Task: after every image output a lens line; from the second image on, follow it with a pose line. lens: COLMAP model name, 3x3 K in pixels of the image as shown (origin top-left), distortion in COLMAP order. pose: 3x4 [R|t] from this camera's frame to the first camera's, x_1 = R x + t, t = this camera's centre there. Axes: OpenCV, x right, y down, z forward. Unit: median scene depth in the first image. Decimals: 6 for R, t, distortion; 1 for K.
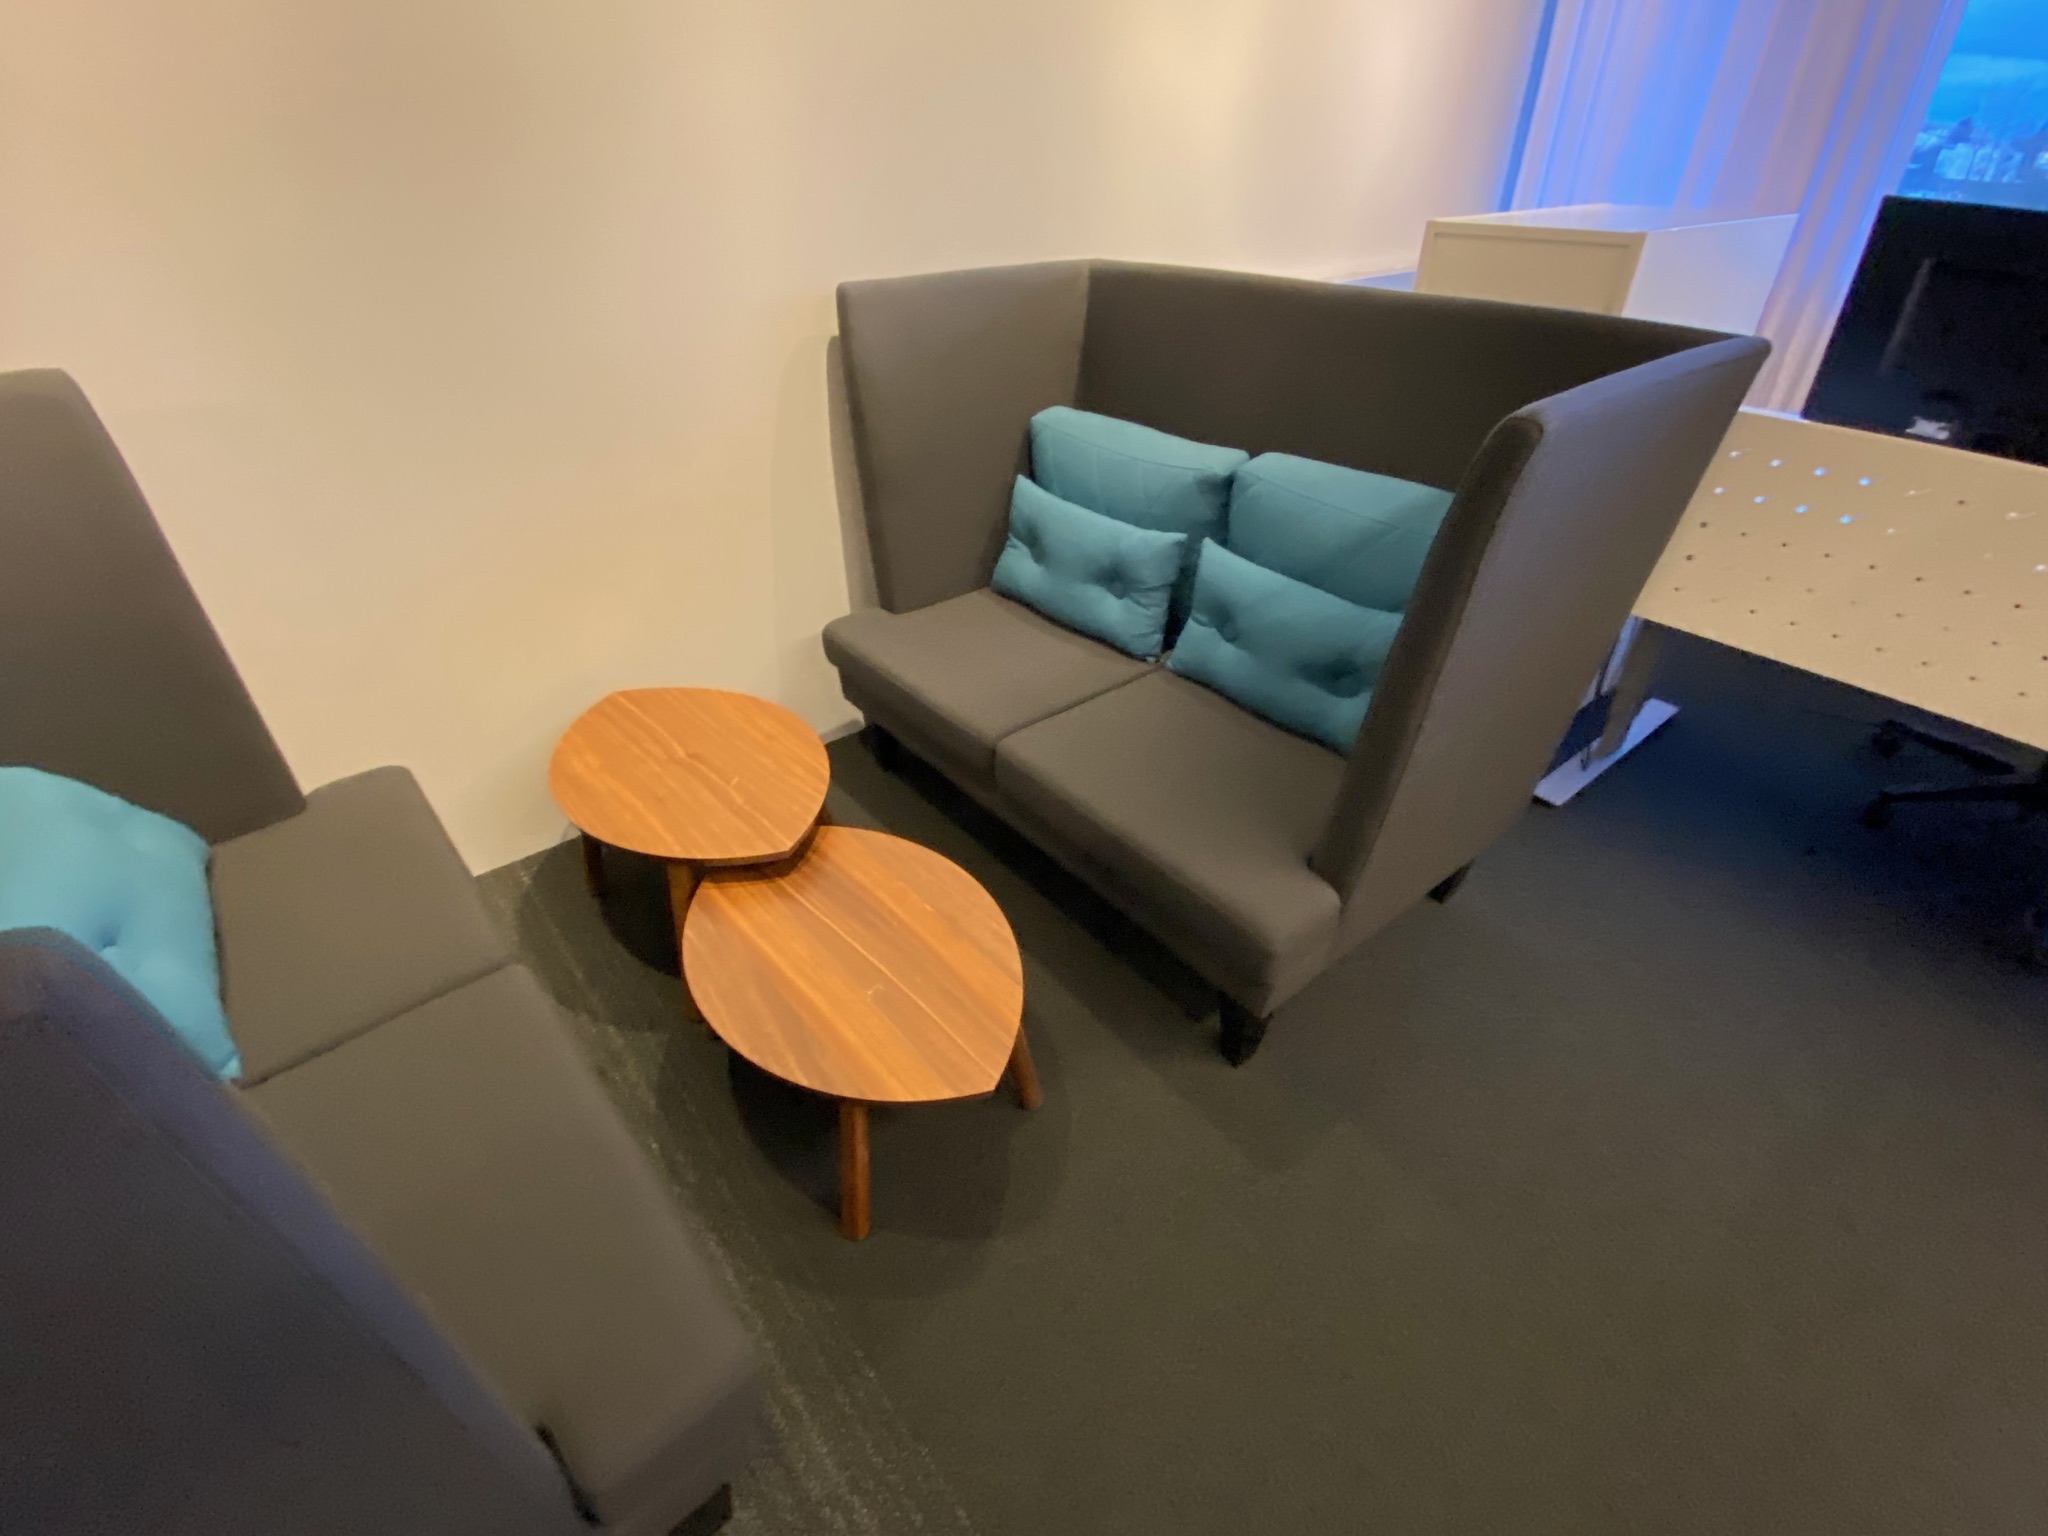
lens RADIAL K [[877.8, 0, 1020.4], [0, 877.8, 810.4], [0, 0, 1]] dist [0.000213, -0.000030]
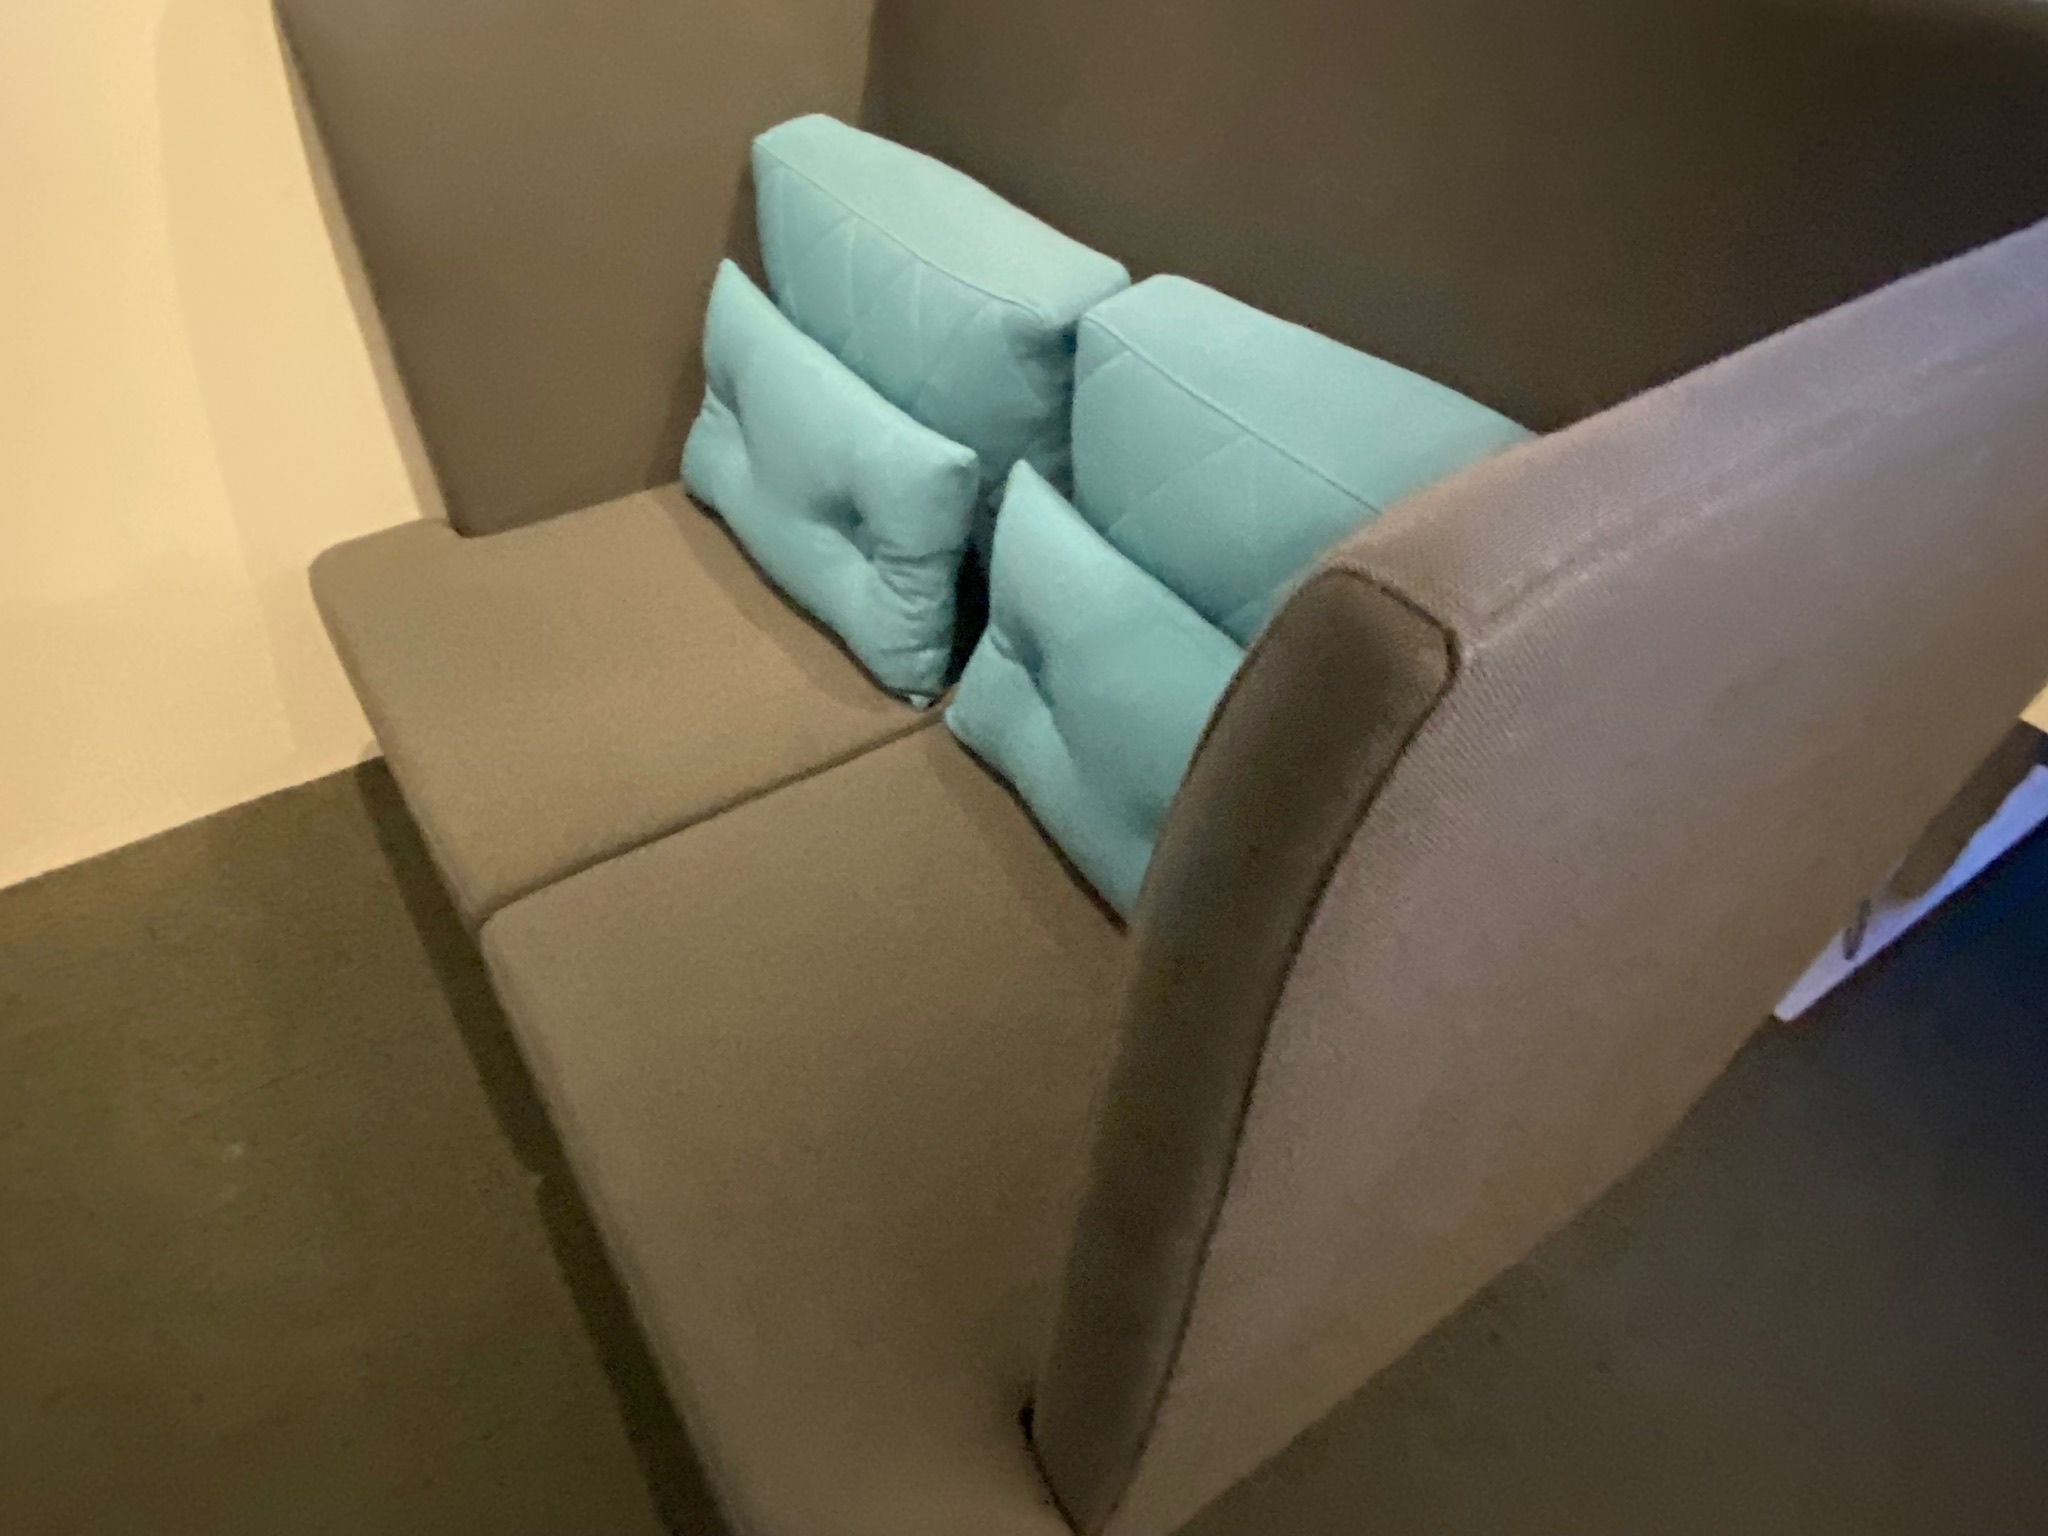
lens RADIAL K [[1278.8, 0, 1057.7], [0, 1278.8, 769.5], [0, 0, 1]] dist [0.005468, 0.001176]
pose [[0.997017, 0.066916, -0.038455, 0.255054], [-0.062878, 0.993193, 0.098053, -0.209832], [0.044754, -0.095343, 0.994438, 0.322055]]
